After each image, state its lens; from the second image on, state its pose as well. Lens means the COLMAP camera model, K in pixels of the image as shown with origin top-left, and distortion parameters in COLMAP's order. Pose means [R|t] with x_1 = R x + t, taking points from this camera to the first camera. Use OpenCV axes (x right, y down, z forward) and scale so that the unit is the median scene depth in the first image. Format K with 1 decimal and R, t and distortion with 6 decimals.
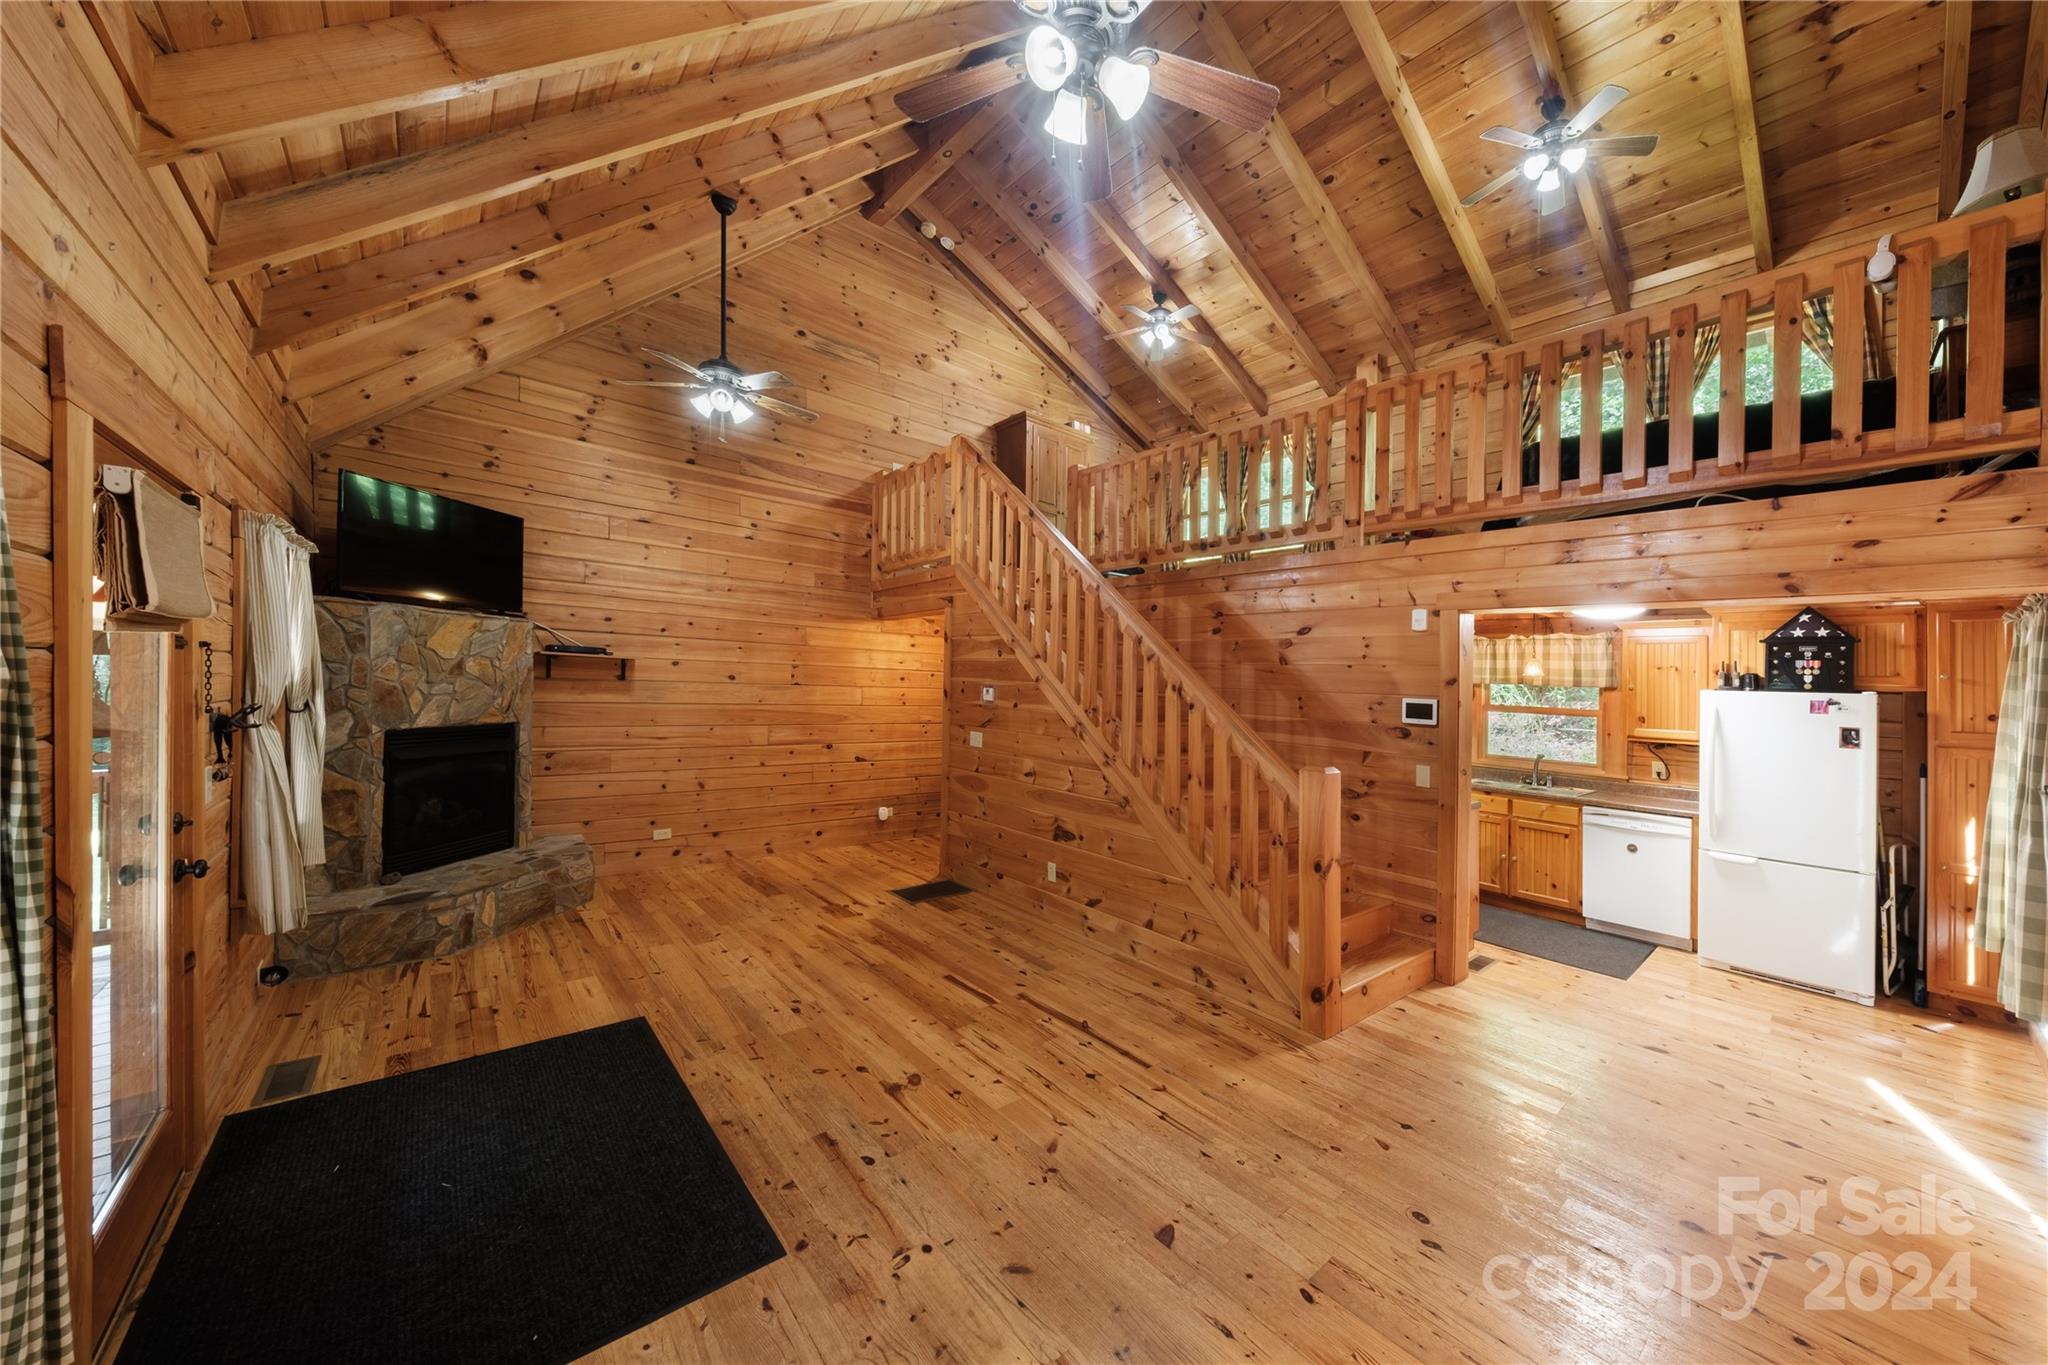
lens RADIAL K [[731.0, 0, 1102.8], [0, 731.0, 671.0], [0, 0, 1]] dist [0.000670, -0.000127]
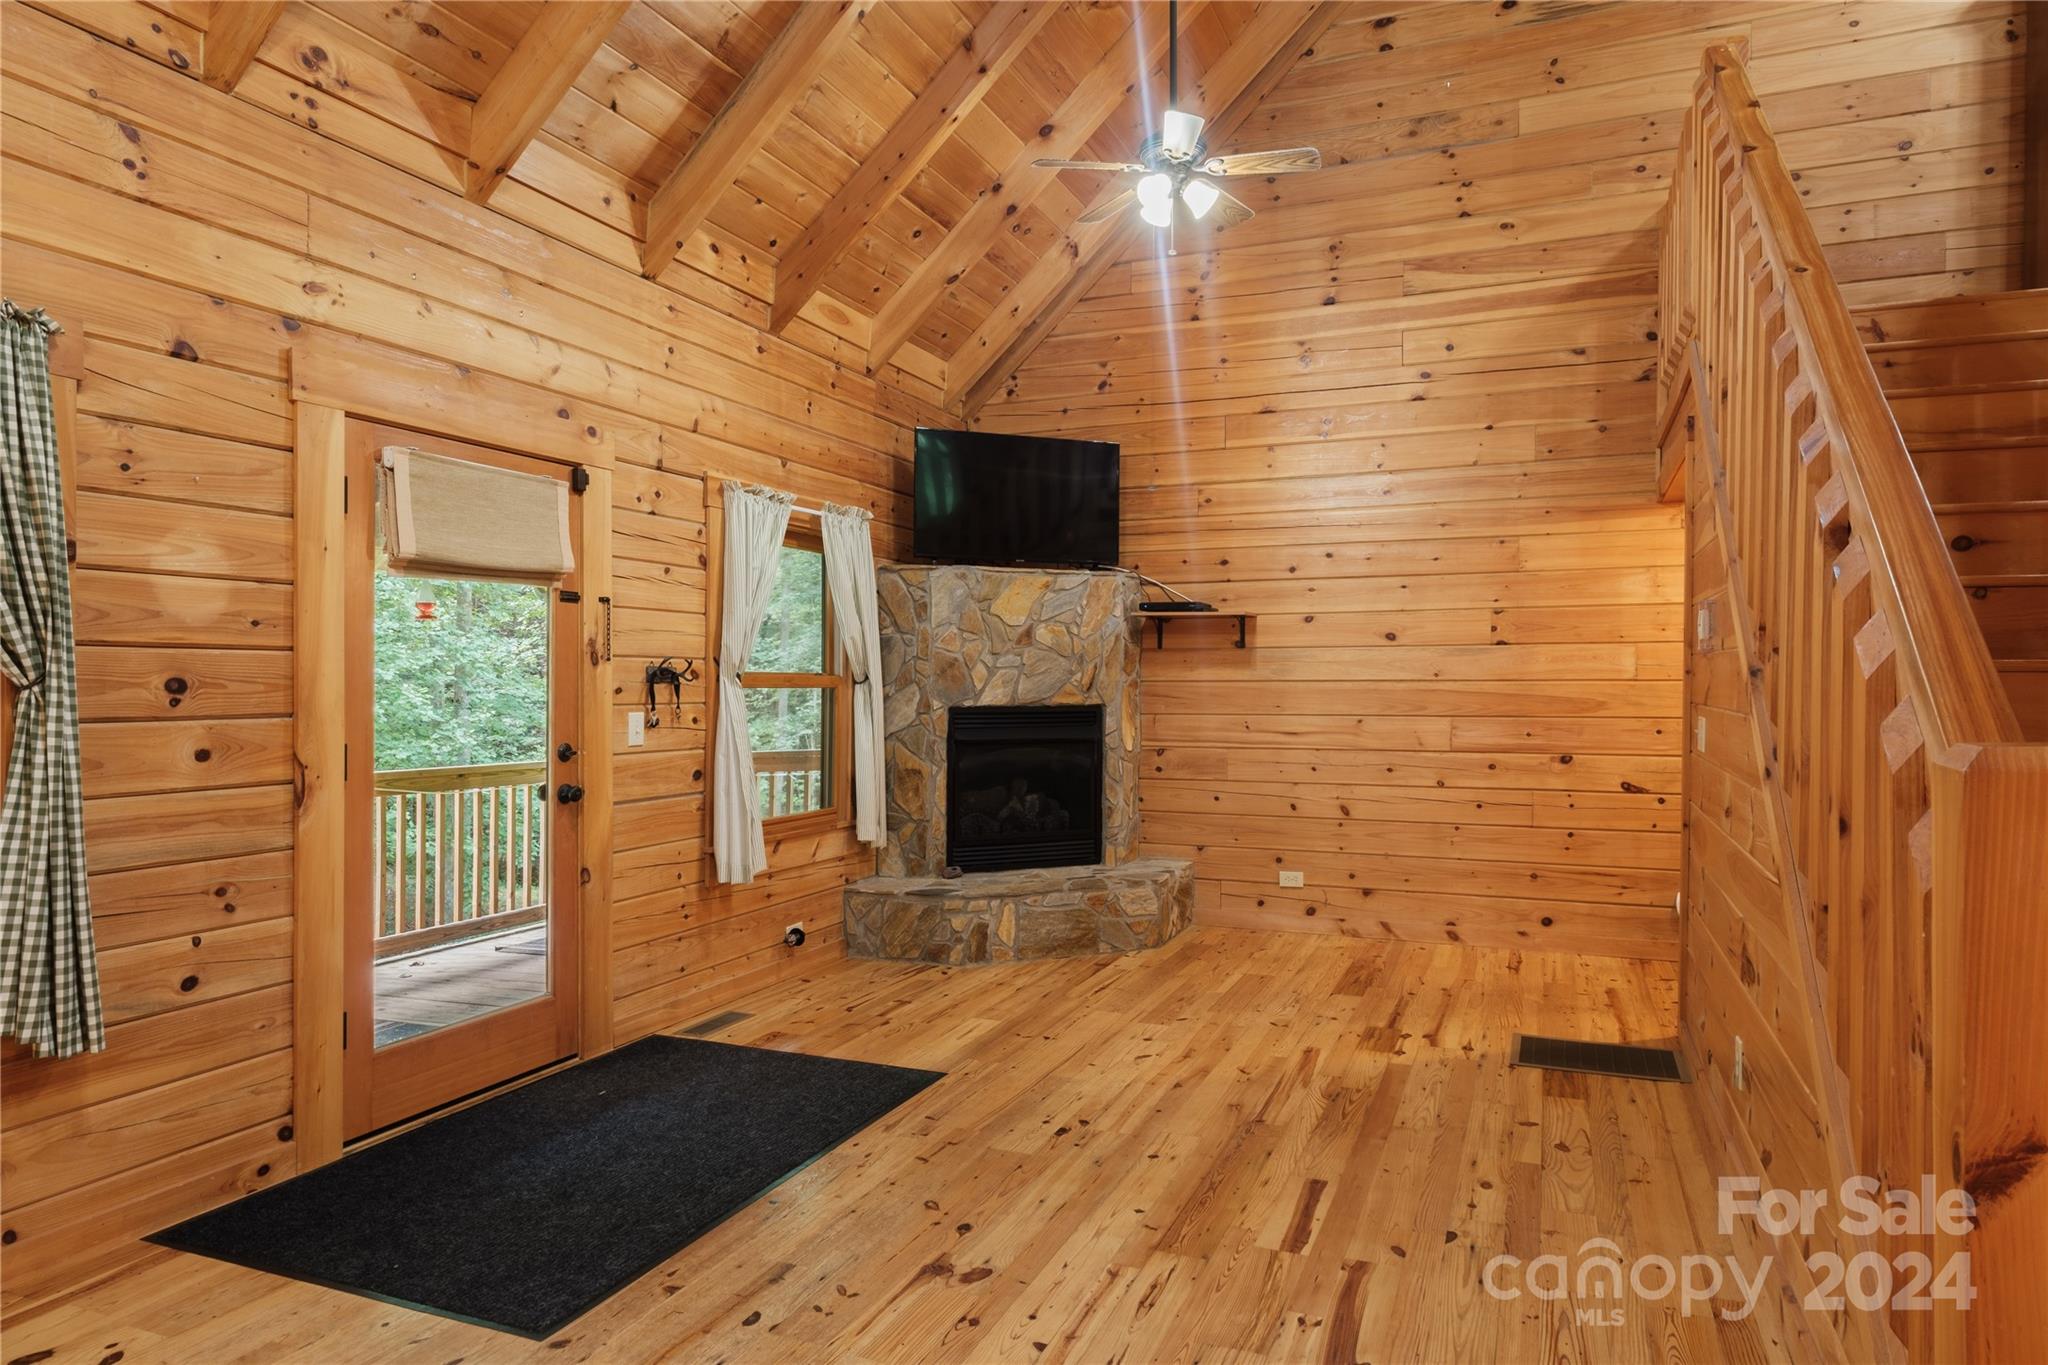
lens RADIAL K [[1243.3, 0, 1024.0], [0, 1243.3, 682.5], [0, 0, 1]] dist [0.018279, -0.001011]
pose [[0.415412, -0.035646, -0.908934, 0.404622], [0.035120, 0.999115, -0.023131, 0.081400], [0.908955, -0.022313, 0.416297, 0.406807]]
